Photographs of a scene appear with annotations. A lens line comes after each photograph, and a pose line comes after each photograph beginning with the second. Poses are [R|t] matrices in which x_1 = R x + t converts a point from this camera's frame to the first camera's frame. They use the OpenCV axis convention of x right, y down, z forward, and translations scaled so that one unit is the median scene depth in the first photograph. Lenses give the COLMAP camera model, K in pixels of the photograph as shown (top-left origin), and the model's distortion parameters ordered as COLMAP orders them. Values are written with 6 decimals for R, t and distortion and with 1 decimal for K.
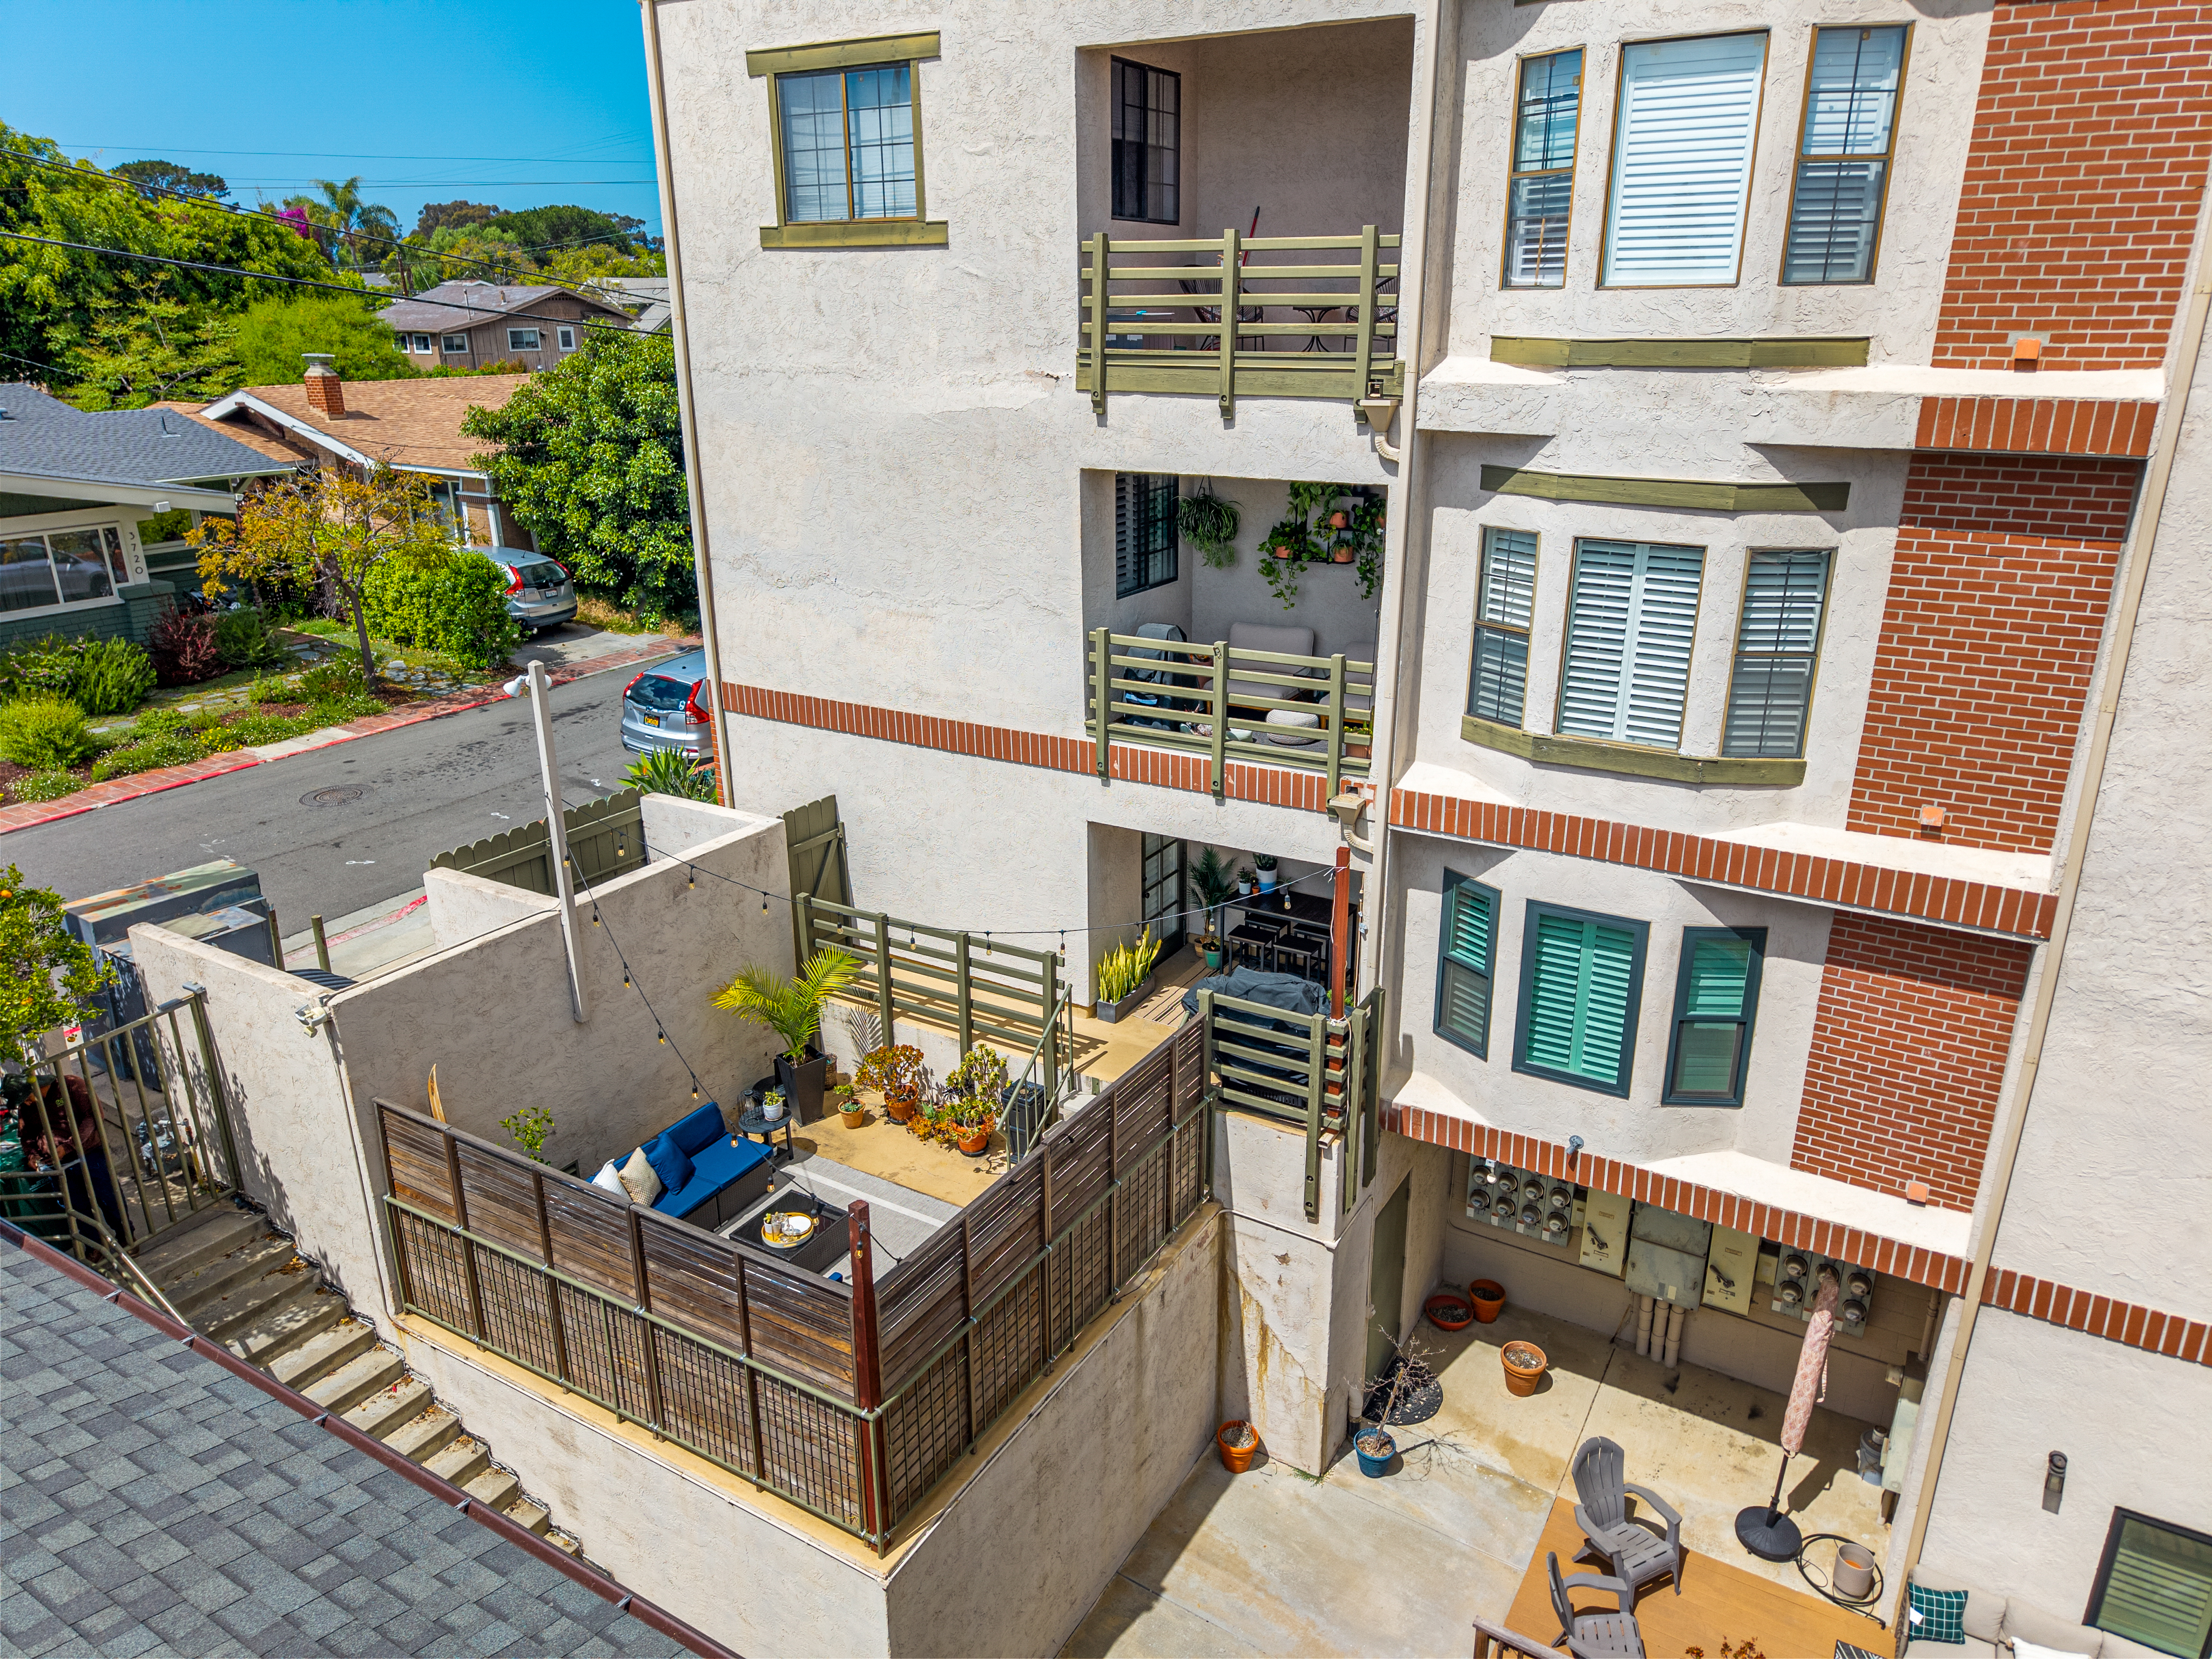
lens RADIAL K [[1468.1, 0, 1102.2], [0, 1468.1, 835.6], [0, 0, 1]] dist [0.049785, -0.056688]
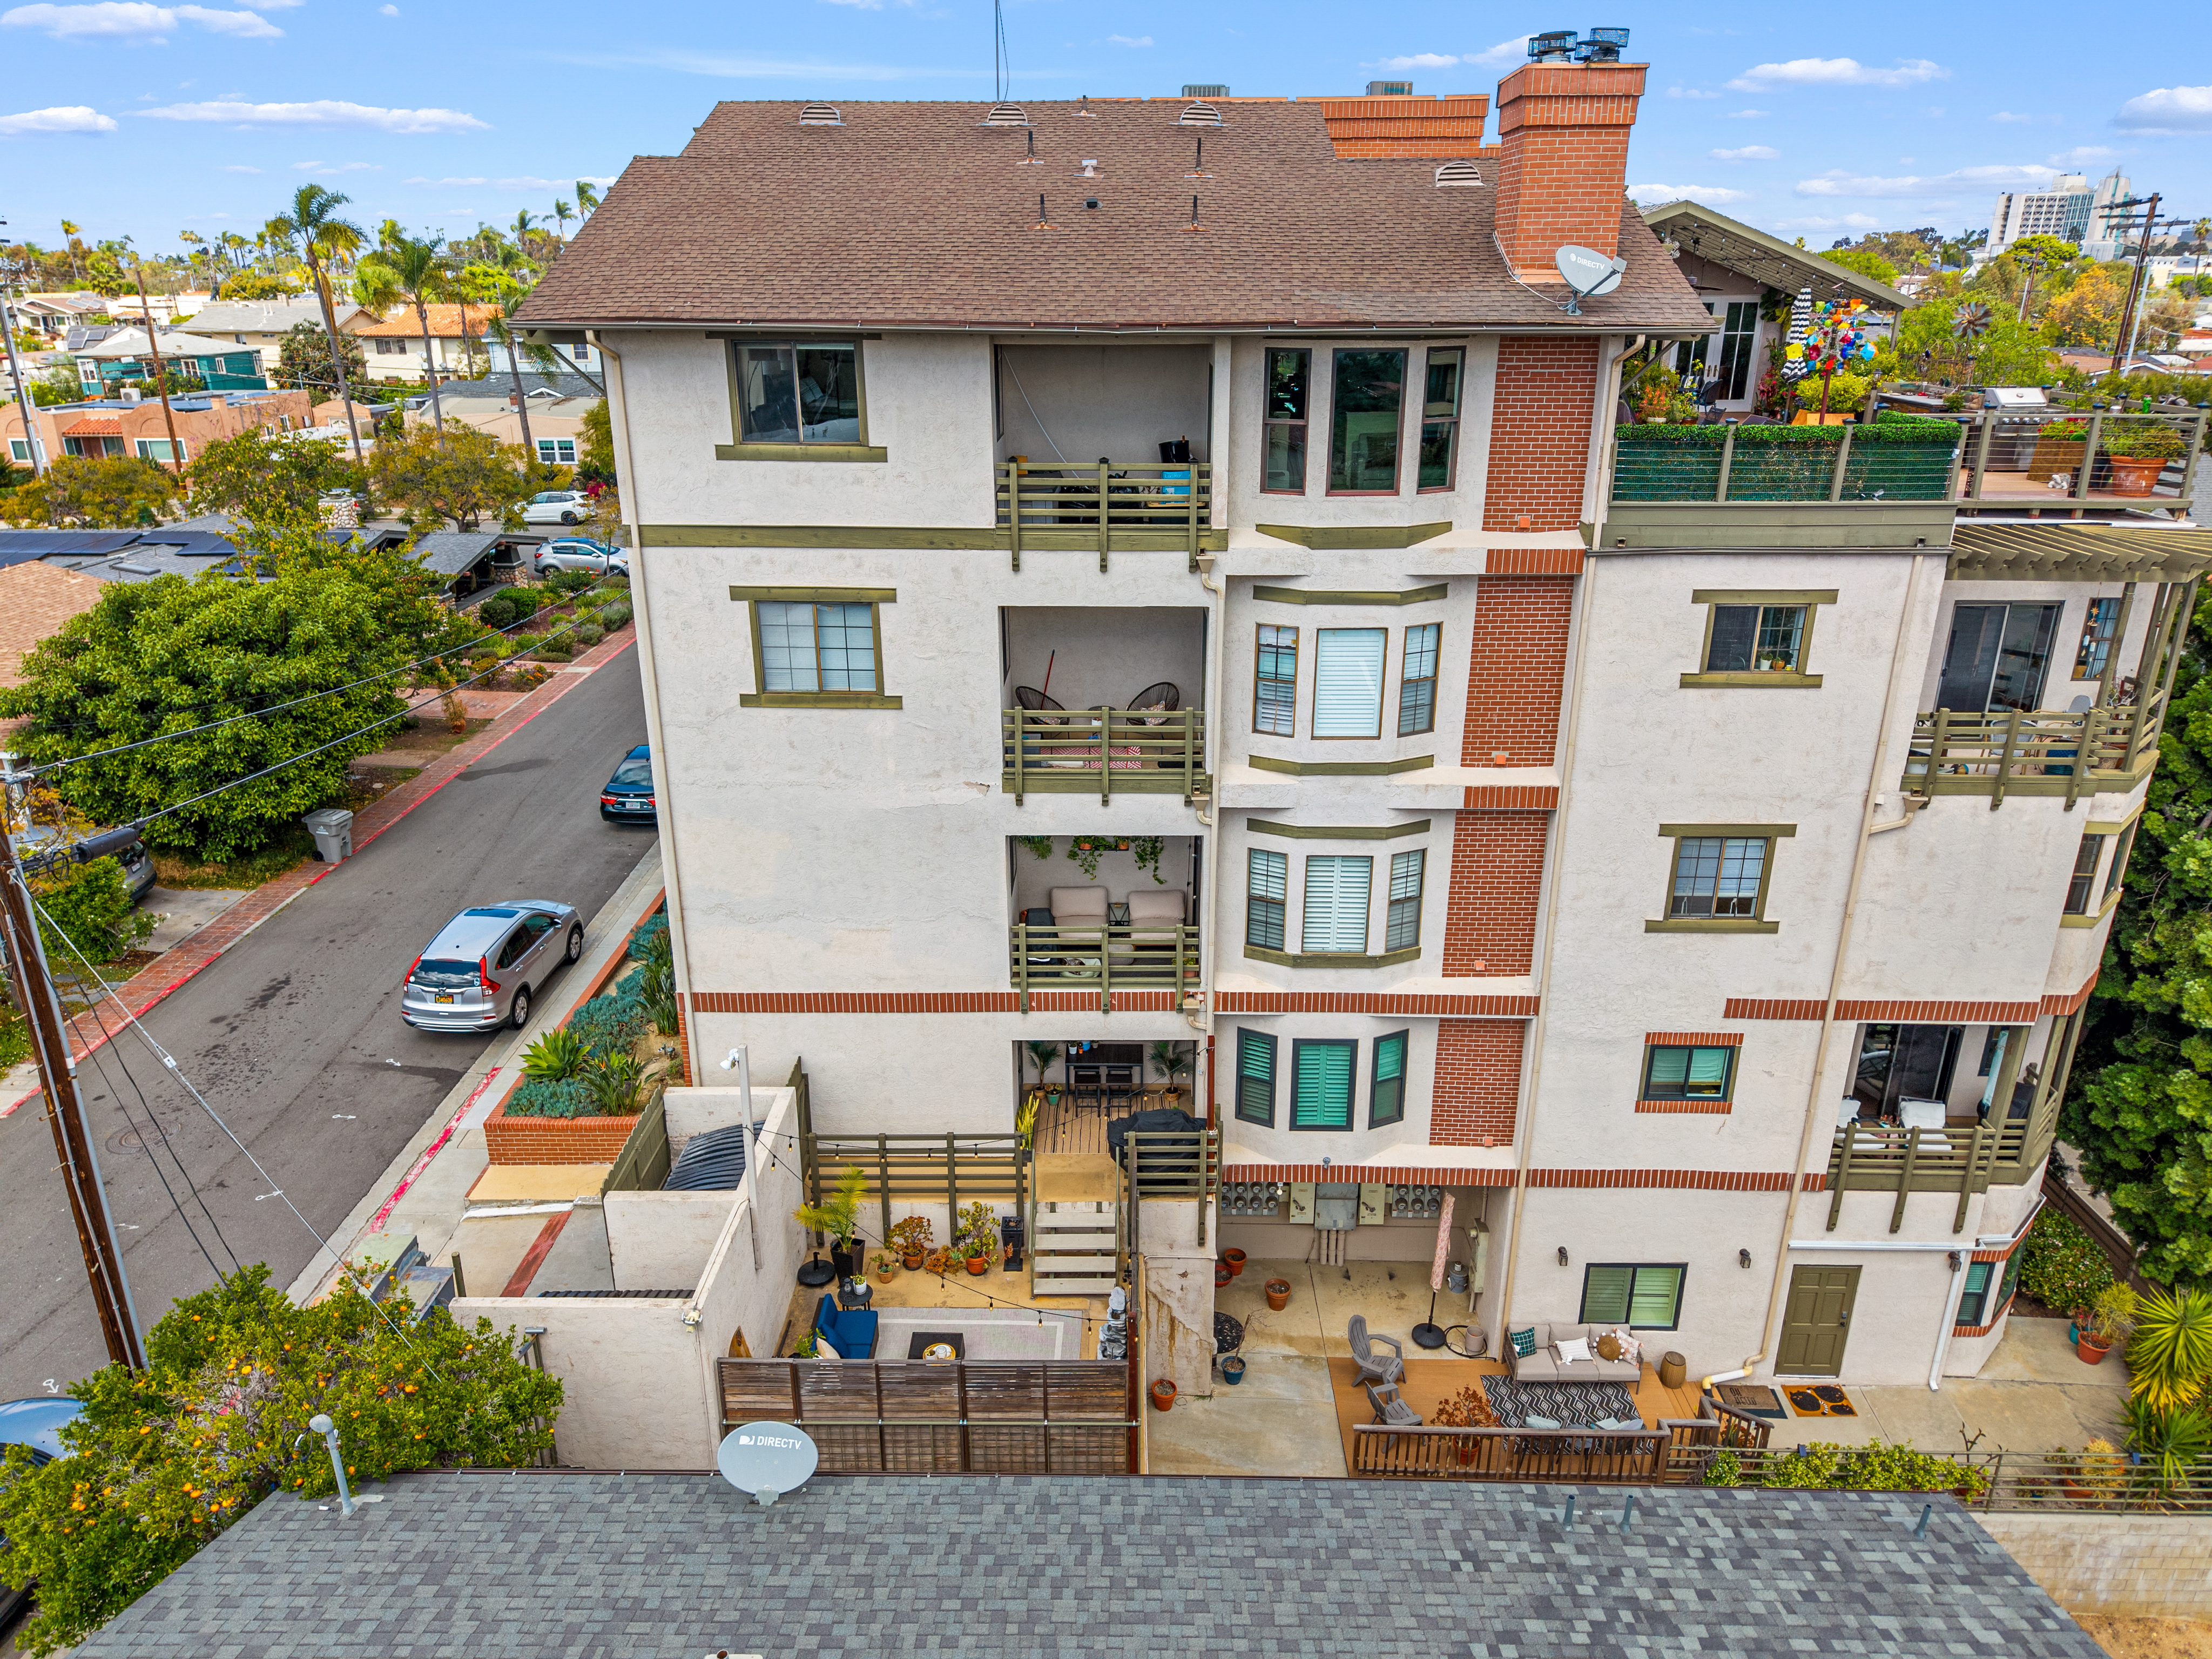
lens RADIAL K [[1474.5, 0, 1102.1], [0, 1474.5, 833.5], [0, 0, 1]] dist [0.026112, -0.018917]
pose [[0.865223, -0.171432, 0.471169, -0.729794], [0.166862, 0.984617, 0.051832, -0.340675], [-0.472807, 0.033774, 0.880519, -0.497505]]
